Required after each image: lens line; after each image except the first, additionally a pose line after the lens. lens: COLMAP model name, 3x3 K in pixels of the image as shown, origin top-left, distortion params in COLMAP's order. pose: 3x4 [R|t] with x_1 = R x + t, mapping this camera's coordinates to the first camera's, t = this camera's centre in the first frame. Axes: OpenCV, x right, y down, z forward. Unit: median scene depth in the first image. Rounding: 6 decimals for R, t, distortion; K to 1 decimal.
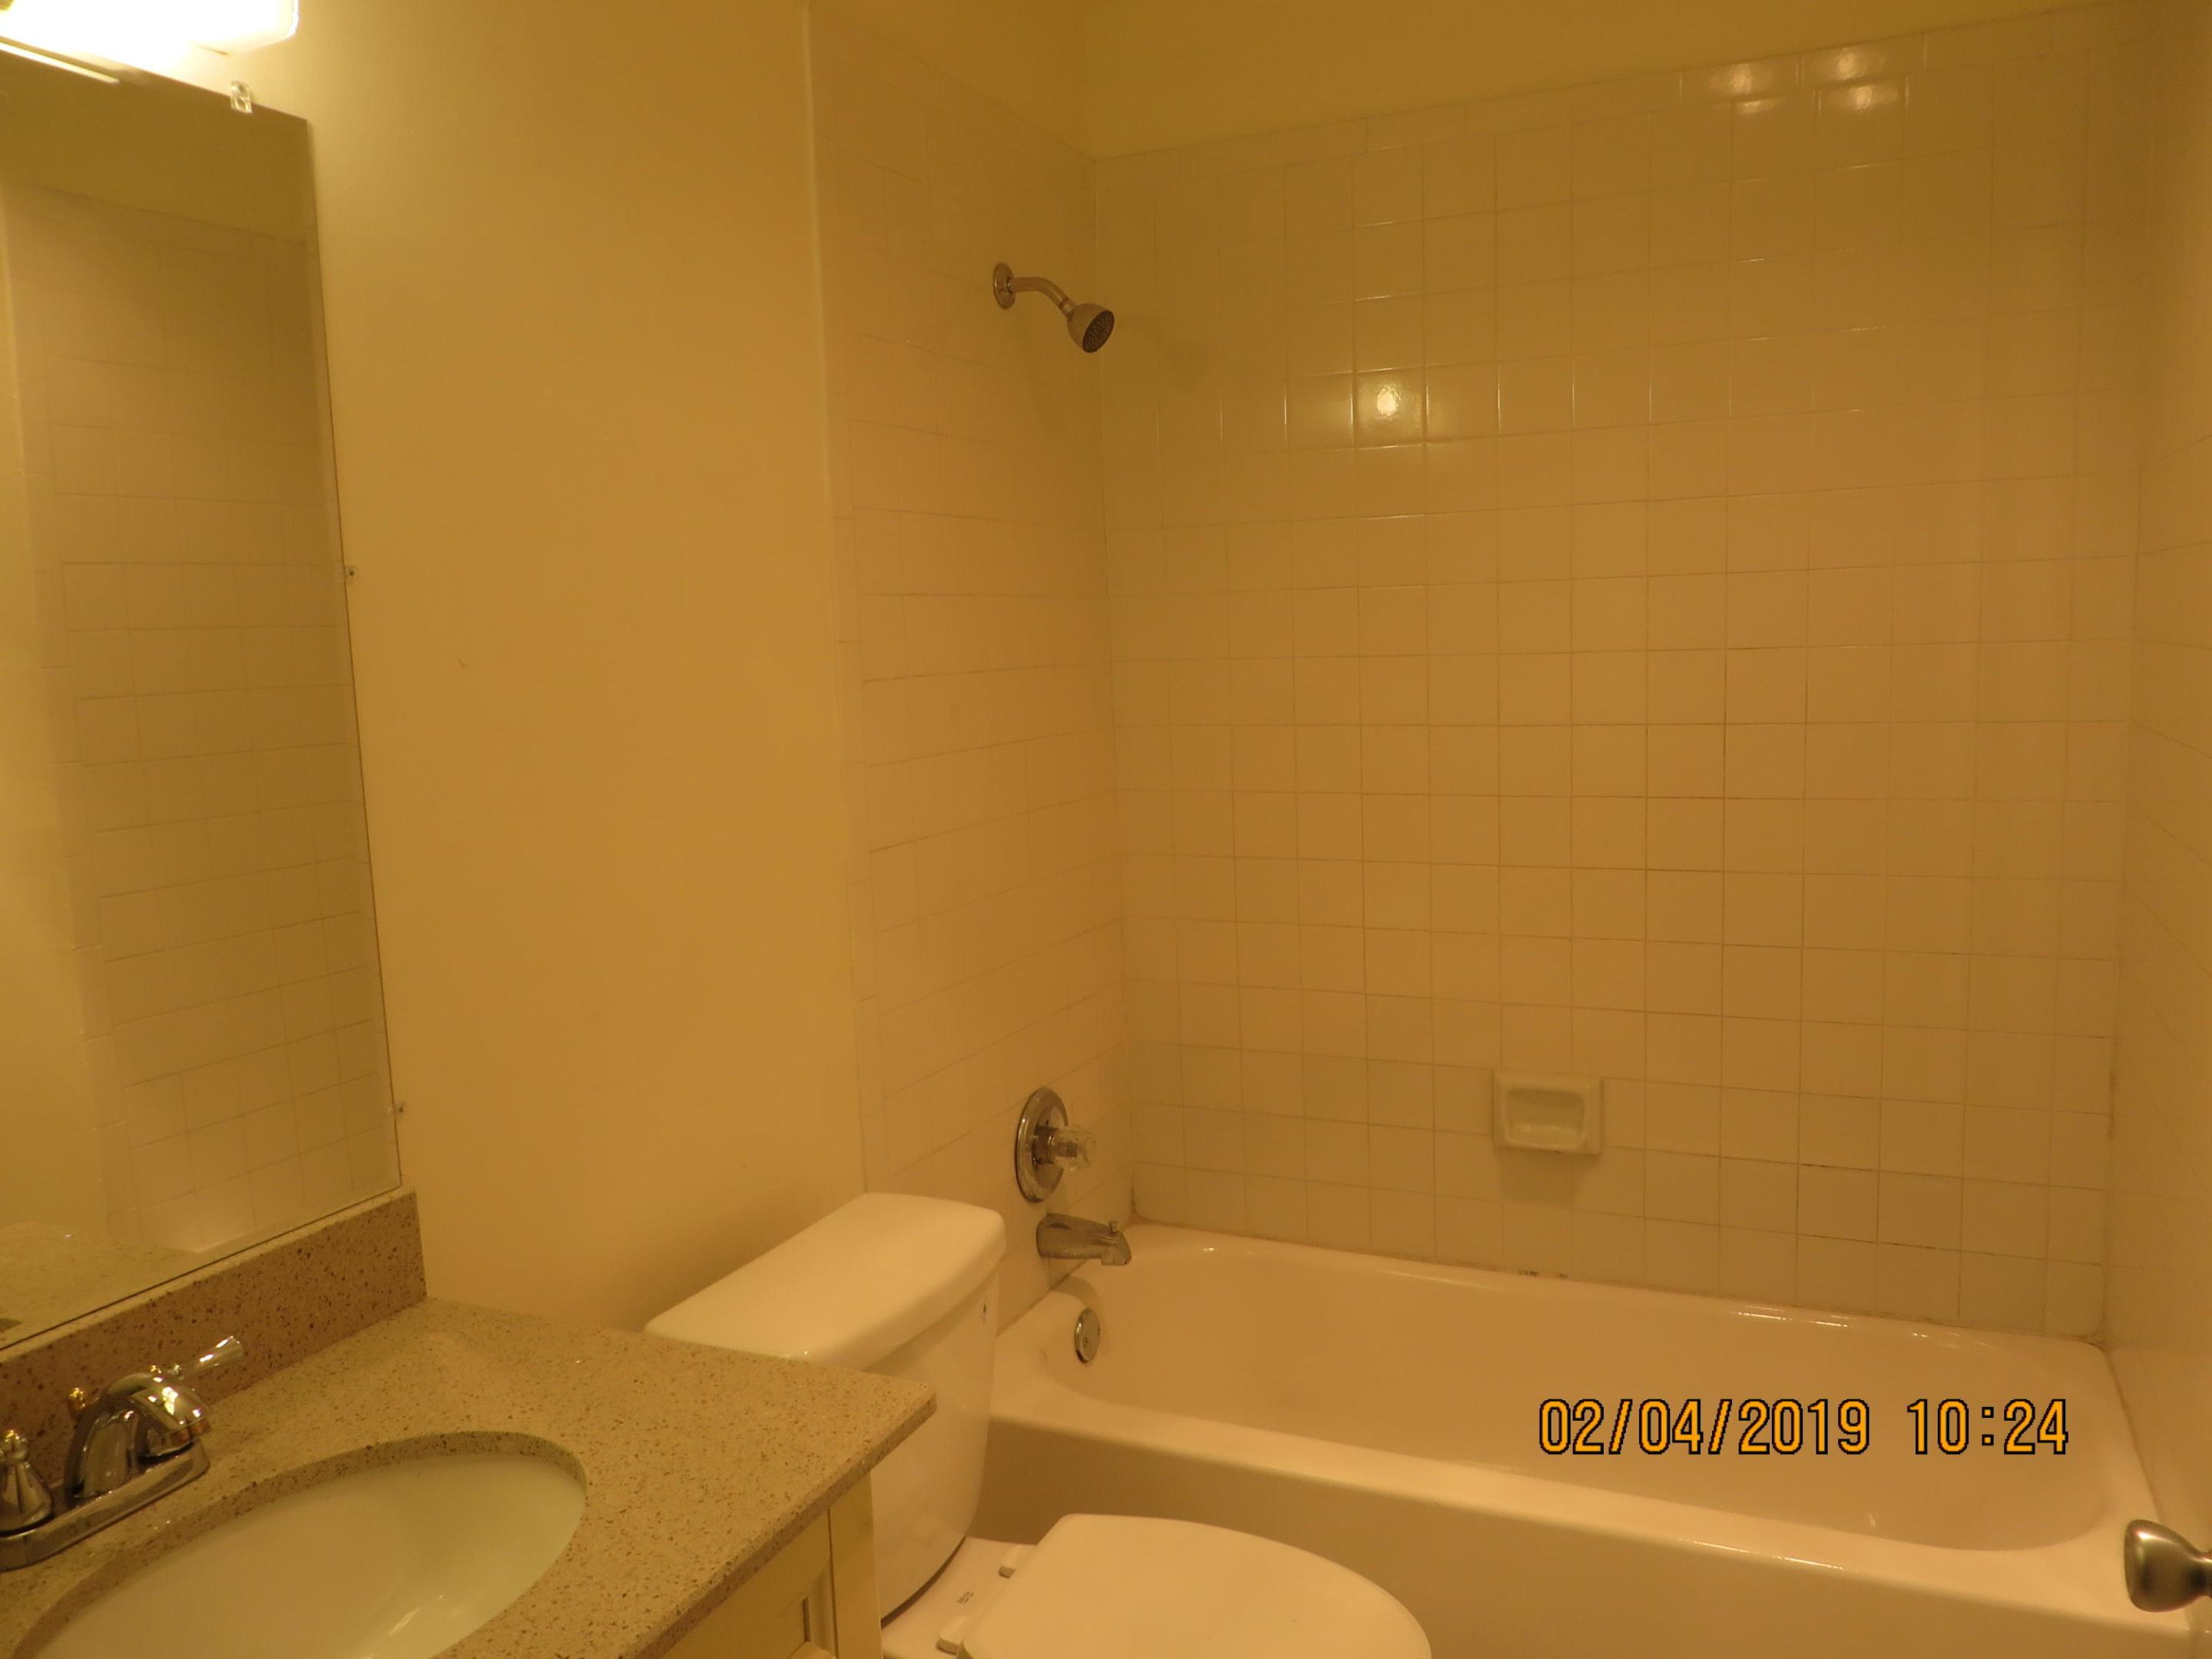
lens RADIAL K [[1665.1, 0, 1118.6], [0, 1665.1, 833.5], [0, 0, 1]] dist [-0.005007, -0.002506]
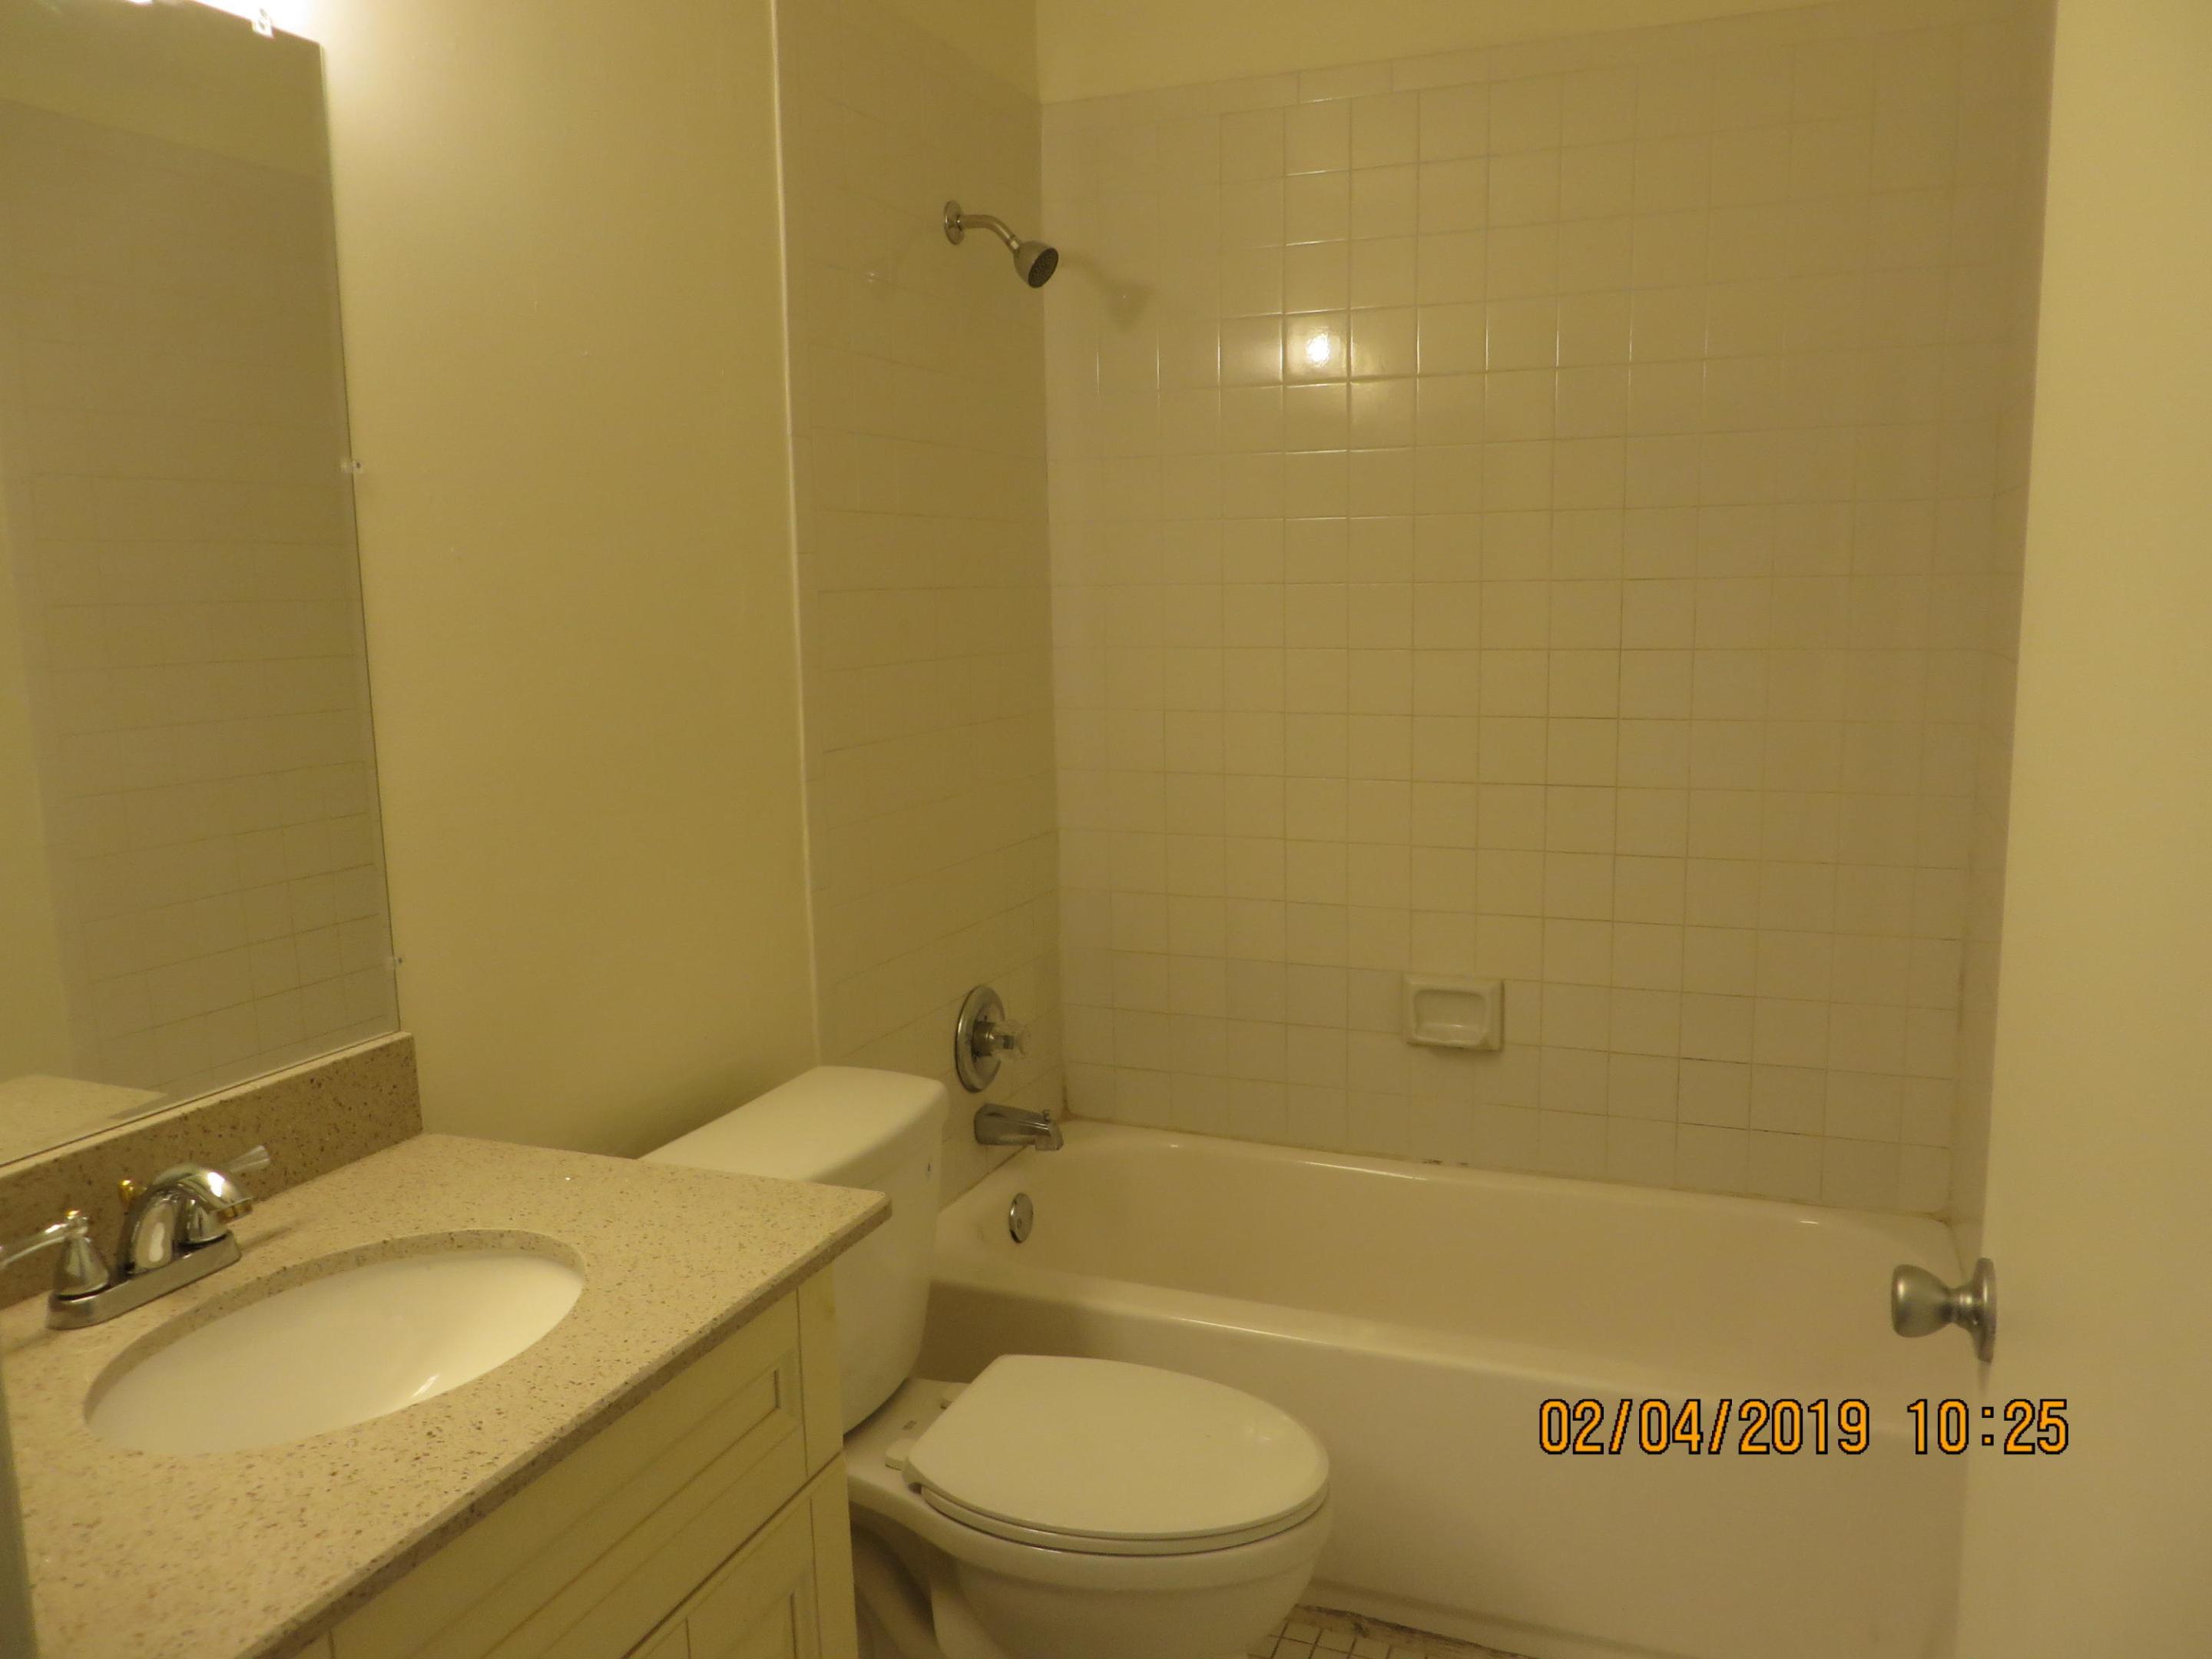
lens RADIAL K [[1665.1, 0, 1118.6], [0, 1665.1, 833.5], [0, 0, 1]] dist [-0.005007, -0.002506]
pose [[0.999139, 0.011849, 0.039756, -0.003210], [-0.012899, 0.999572, 0.026270, 0.051428], [-0.039428, -0.026760, 0.998864, -0.119927]]
